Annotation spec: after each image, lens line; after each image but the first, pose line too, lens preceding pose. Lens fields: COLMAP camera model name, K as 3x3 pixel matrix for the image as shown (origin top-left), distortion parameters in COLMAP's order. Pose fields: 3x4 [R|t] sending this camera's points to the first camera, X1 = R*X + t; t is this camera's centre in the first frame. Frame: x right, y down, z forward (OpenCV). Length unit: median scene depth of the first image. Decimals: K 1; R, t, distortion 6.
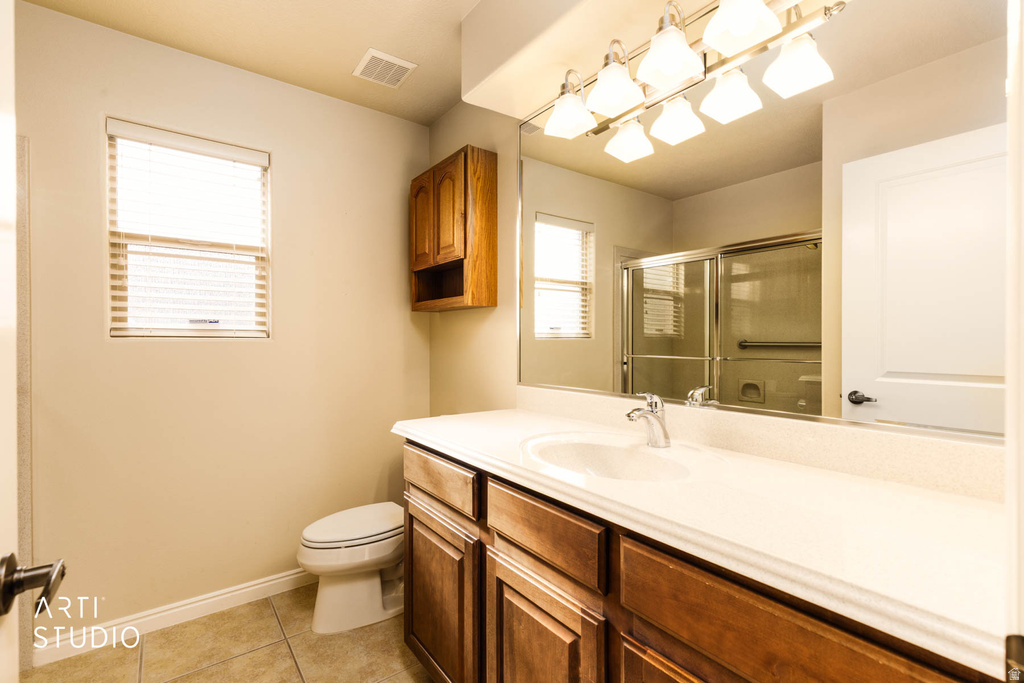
lens RADIAL K [[460.4, 0, 511.7], [0, 460.4, 342.6], [0, 0, 1]] dist [0.003763, -0.001174]
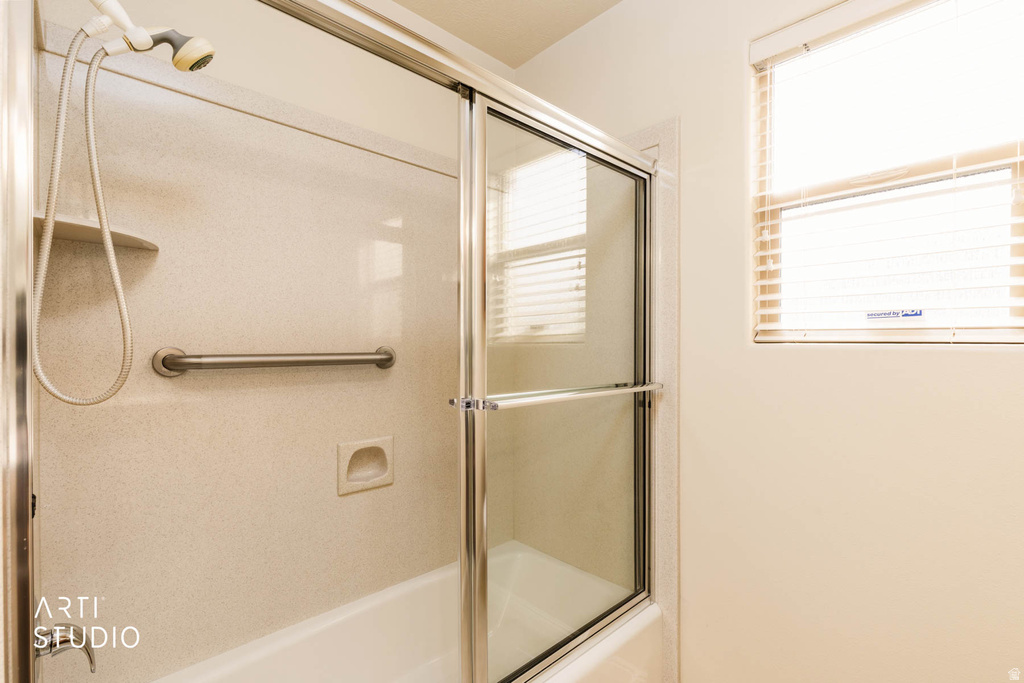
lens RADIAL K [[460.4, 0, 511.5], [0, 460.4, 346.0], [0, 0, 1]] dist [0.003763, -0.001174]
pose [[0.103063, 0.006983, -0.994650, -0.177886], [-0.005339, 0.999965, 0.006467, -0.009734], [0.994661, 0.004644, 0.103096, 0.520593]]
